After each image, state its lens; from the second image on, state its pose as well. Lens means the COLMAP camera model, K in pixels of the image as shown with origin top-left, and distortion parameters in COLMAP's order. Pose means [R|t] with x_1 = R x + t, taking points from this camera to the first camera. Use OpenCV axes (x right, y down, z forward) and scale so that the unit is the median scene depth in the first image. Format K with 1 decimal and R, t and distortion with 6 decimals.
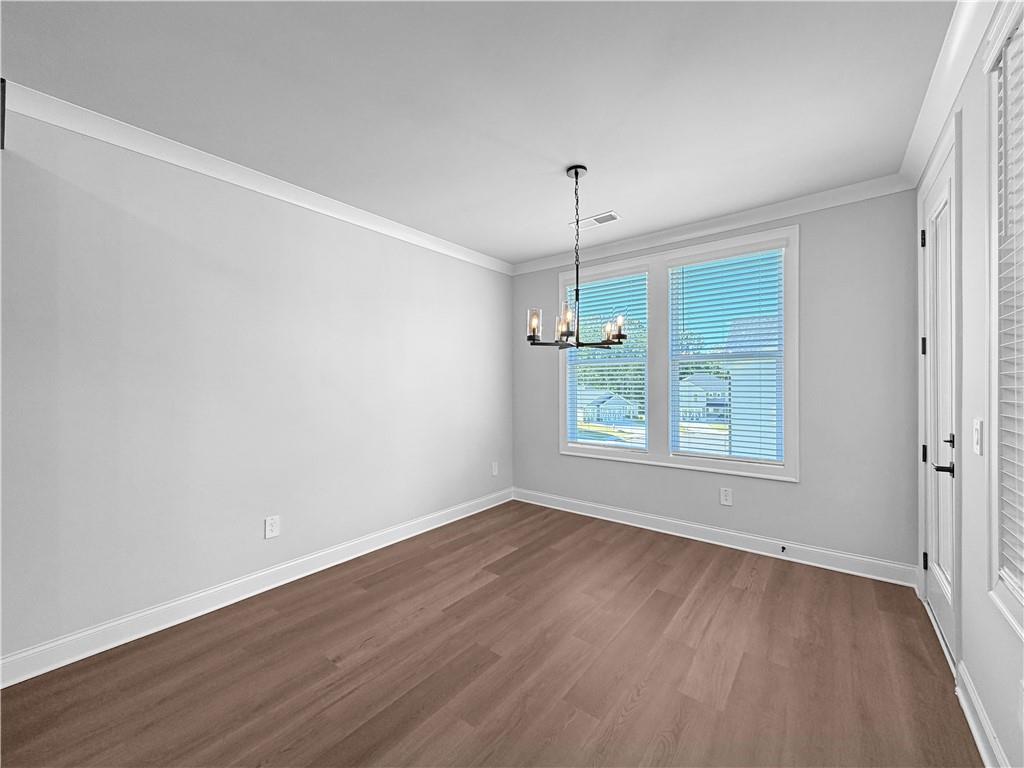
lens RADIAL K [[407.8, 0, 509.5], [0, 407.8, 384.4], [0, 0, 1]] dist [0.000767, 0.000199]
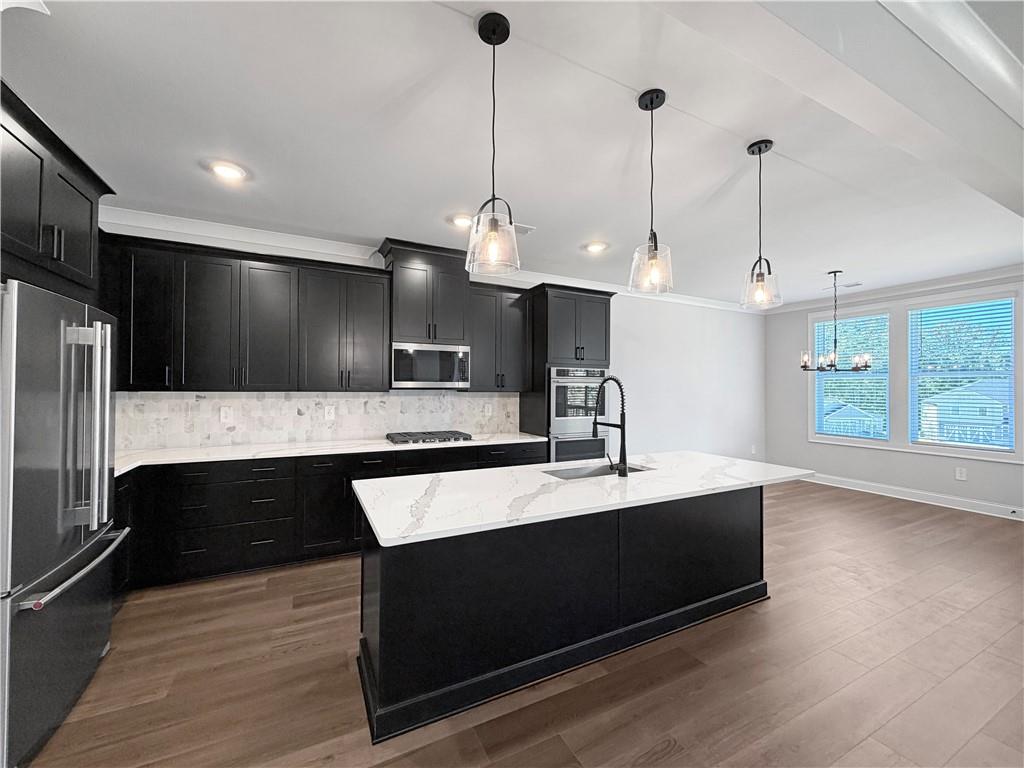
lens RADIAL K [[415.9, 0, 501.9], [0, 415.9, 386.2], [0, 0, 1]] dist [0.000564, 0.000126]
pose [[0.906456, 0.008135, -0.422221, -0.363309], [-0.012673, 0.999888, -0.007944, 0.005349], [0.422109, 0.012552, 0.906458, -1.190112]]
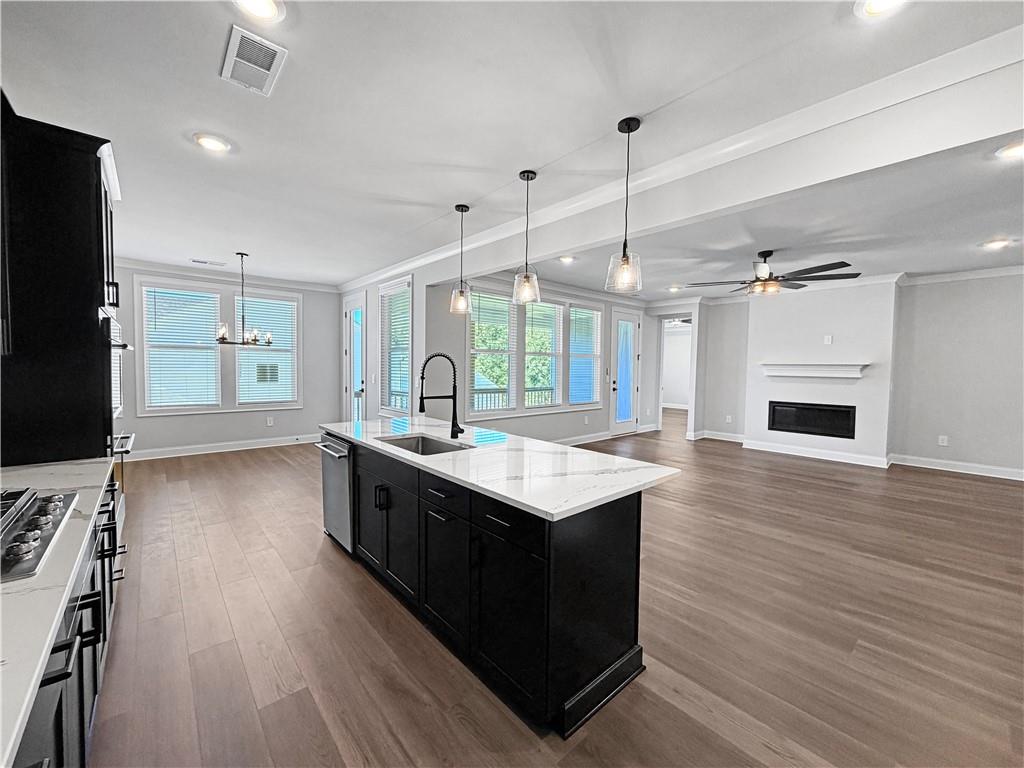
lens RADIAL K [[407.8, 0, 509.5], [0, 407.8, 384.4], [0, 0, 1]] dist [0.000767, 0.000199]
pose [[0.177763, -0.033441, 0.983505, -1.488339], [-0.013932, 0.999237, 0.036494, 0.009464], [-0.983975, -0.020190, 0.177162, -0.606217]]
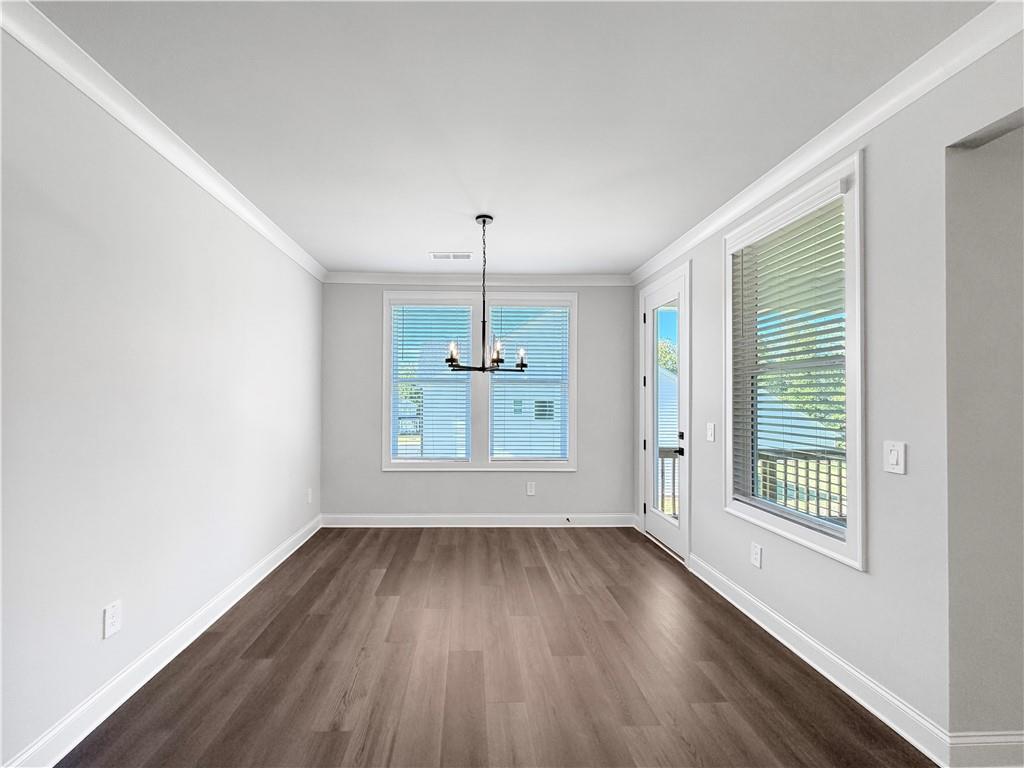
lens RADIAL K [[421.1, 0, 479.1], [0, 421.1, 390.9], [0, 0, 1]] dist [-0.000275, 0.000067]
pose [[0.765916, 0.020056, 0.642627, -0.572137], [-0.008708, 0.999745, -0.020823, -0.010437], [-0.642881, 0.010353, 0.765896, 0.092445]]
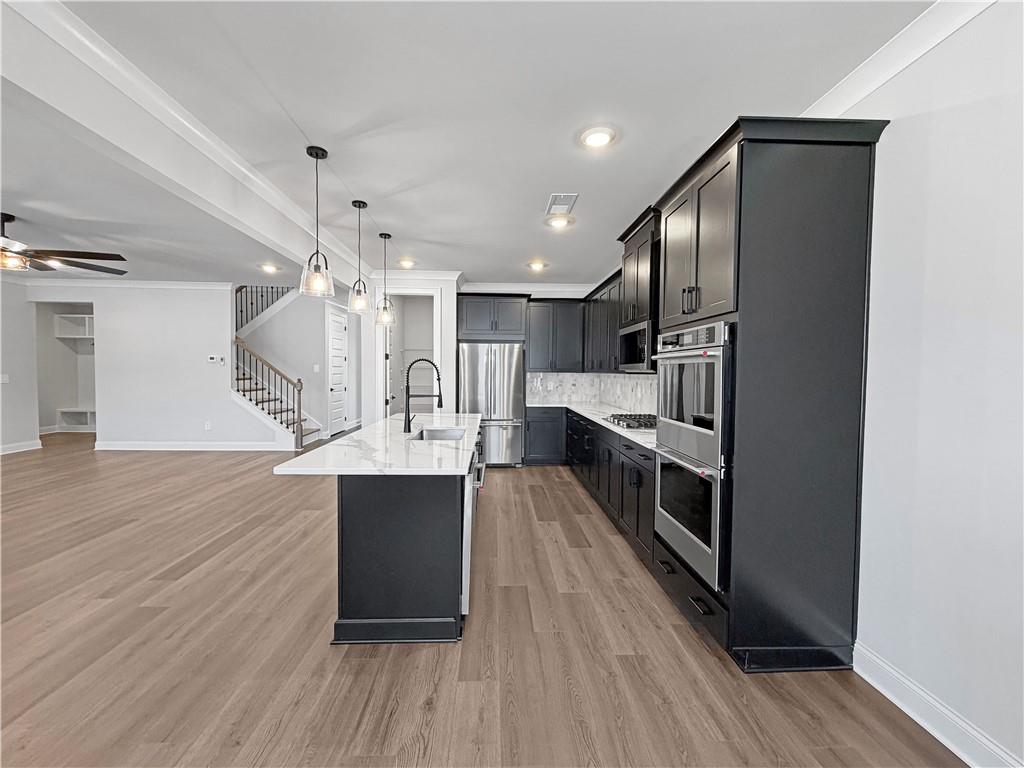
lens RADIAL K [[407.8, 0, 509.5], [0, 407.8, 384.4], [0, 0, 1]] dist [0.000767, 0.000199]
pose [[-0.757797, 0.022336, -0.652108, 0.033161], [-0.006280, 0.999118, 0.041519, -0.003488], [0.652460, 0.035558, -0.756989, 0.779799]]
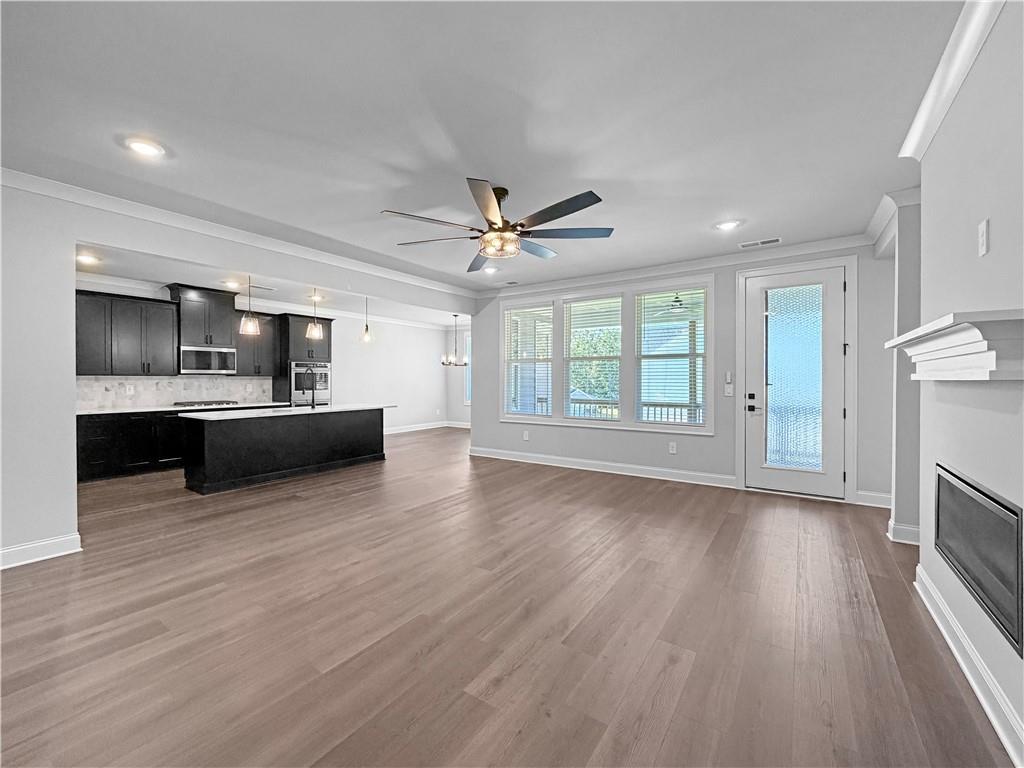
lens RADIAL K [[431.7, 0, 512.0], [0, 431.7, 384.0], [0, 0, 1]] dist [0.001334, 0.000139]
pose [[0.997530, 0.006329, 0.069950, 0.366798], [-0.006897, 0.999945, 0.007884, 0.030290], [-0.069896, -0.008347, 0.997519, -2.577563]]
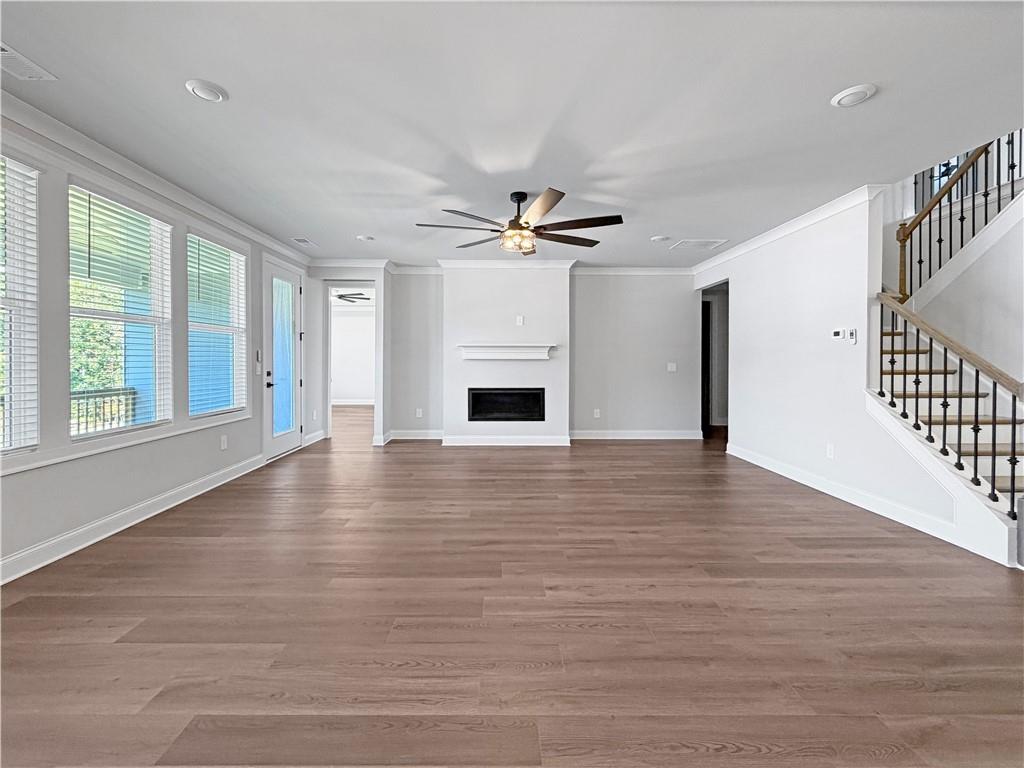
lens RADIAL K [[420.5, 0, 499.2], [0, 420.5, 364.7], [0, 0, 1]] dist [0.002722, 0.000013]
pose [[-0.626322, -0.000589, 0.779564, -0.609481], [0.004416, 0.999981, 0.004304, 0.046173], [-0.779552, 0.006139, -0.626308, -0.451234]]
